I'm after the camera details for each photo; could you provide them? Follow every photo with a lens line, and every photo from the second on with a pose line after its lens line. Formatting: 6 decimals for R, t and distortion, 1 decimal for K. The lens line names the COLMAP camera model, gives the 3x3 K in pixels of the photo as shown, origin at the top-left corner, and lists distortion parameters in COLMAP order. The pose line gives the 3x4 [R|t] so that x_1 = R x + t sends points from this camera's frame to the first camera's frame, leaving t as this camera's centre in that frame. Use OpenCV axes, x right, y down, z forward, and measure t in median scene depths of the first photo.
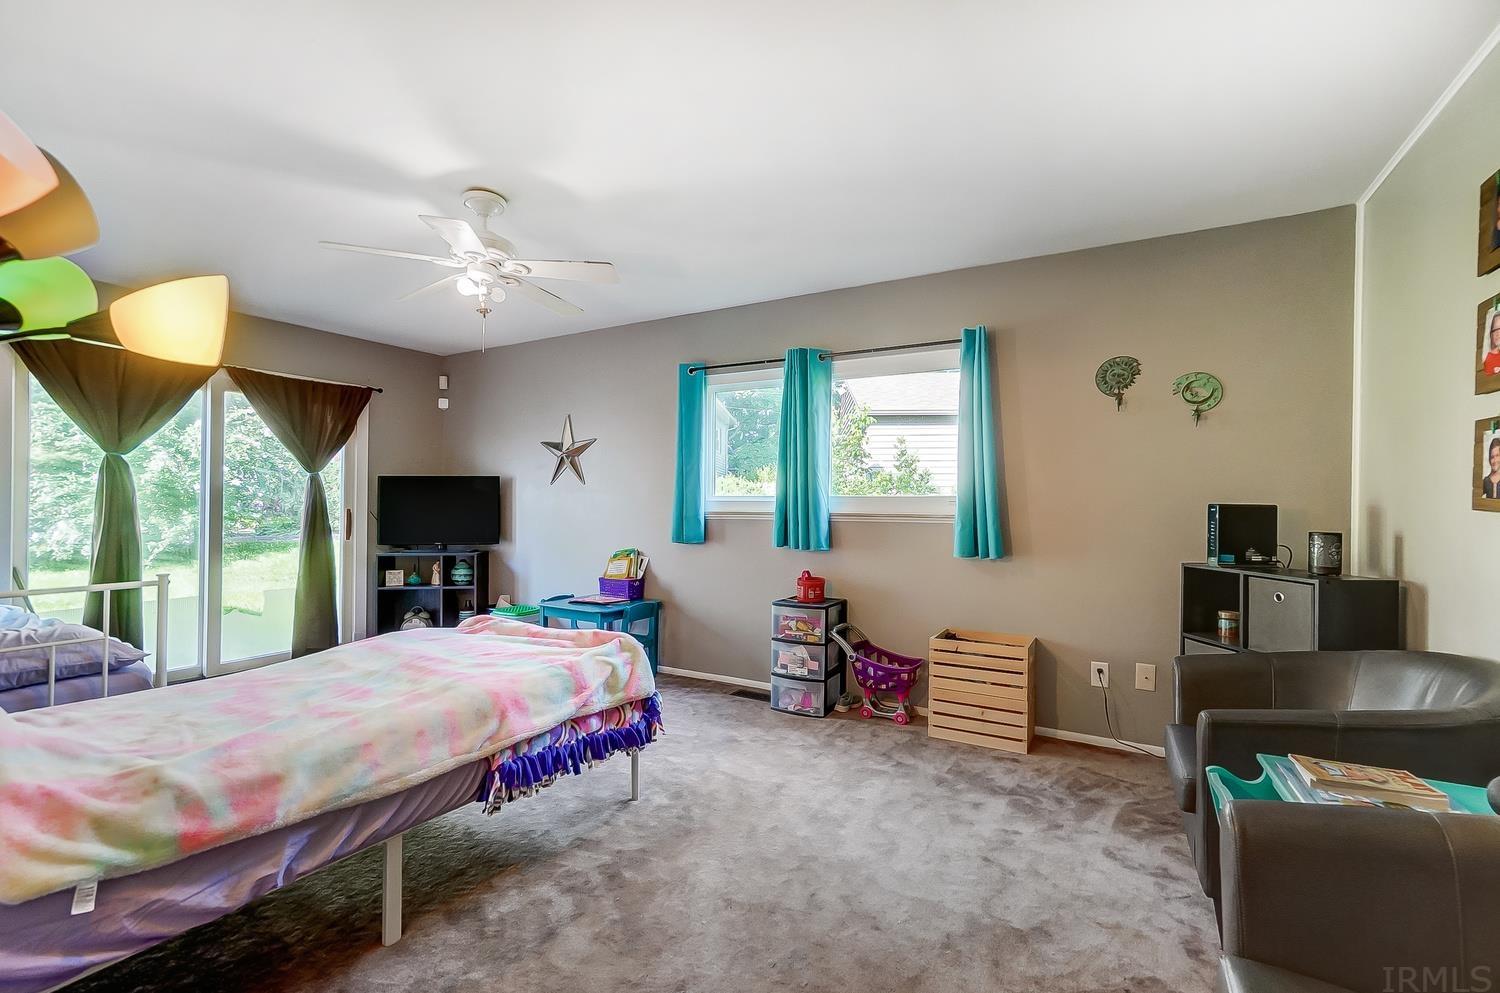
lens RADIAL K [[655.7, 0, 740.8], [0, 655.7, 499.3], [0, 0, 1]] dist [-0.001226, 0.002622]
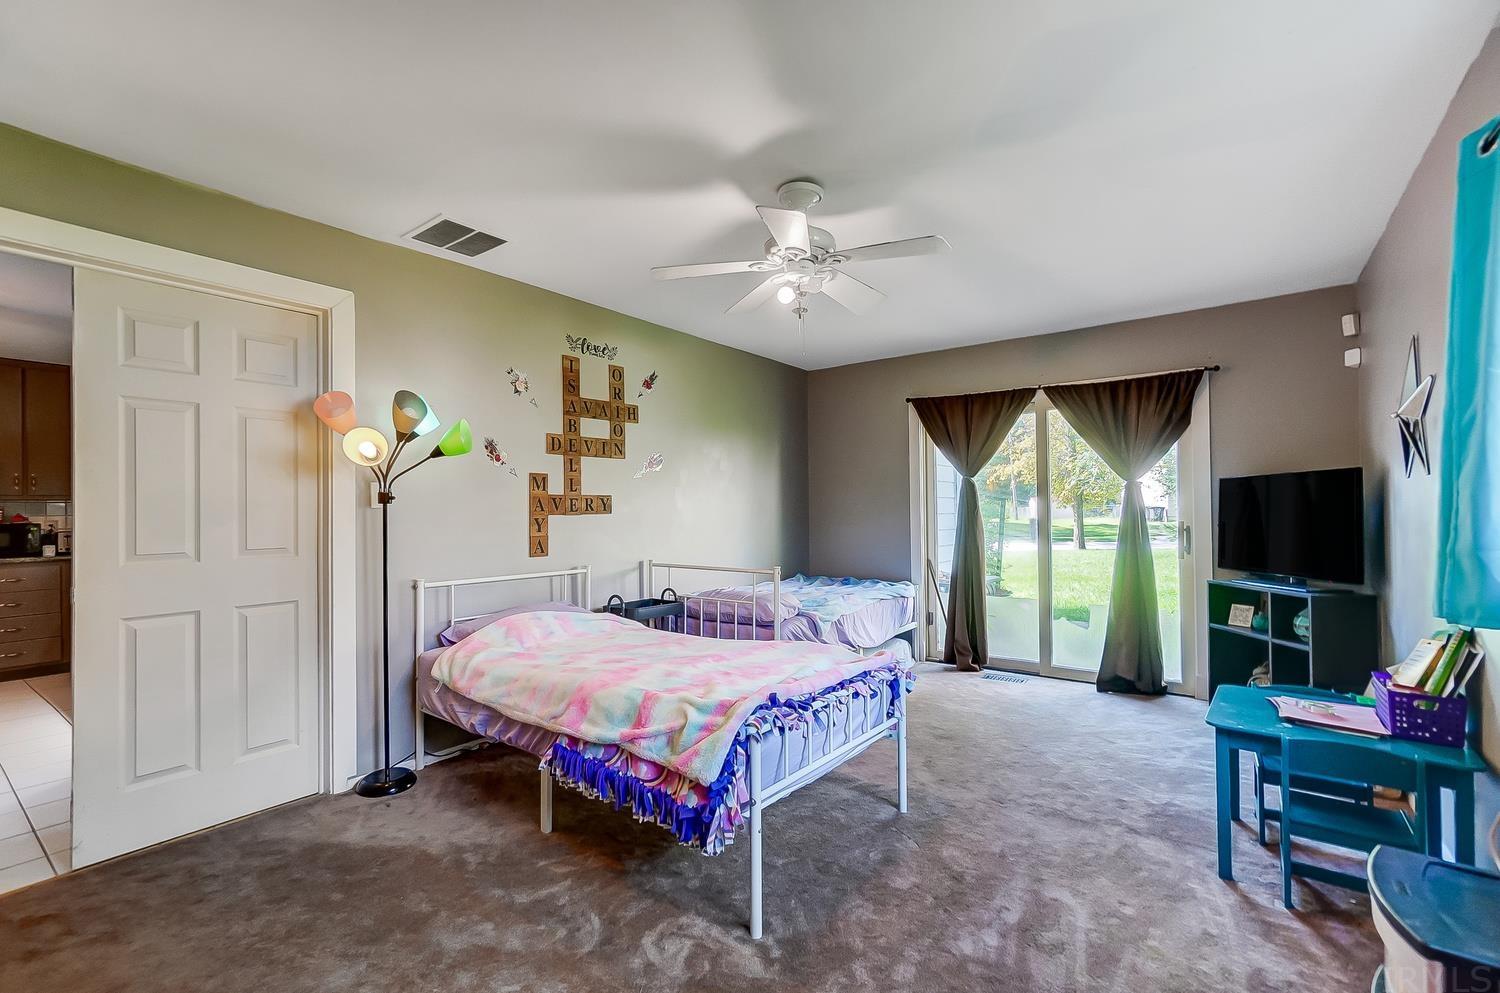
lens RADIAL K [[655.7, 0, 737.9], [0, 655.7, 506.0], [0, 0, 1]] dist [-0.001226, 0.002622]
pose [[-0.121022, -0.012523, -0.992571, 0.322852], [0.011505, 0.999836, -0.014017, 0.000174], [0.992583, -0.013116, -0.120858, 0.624057]]
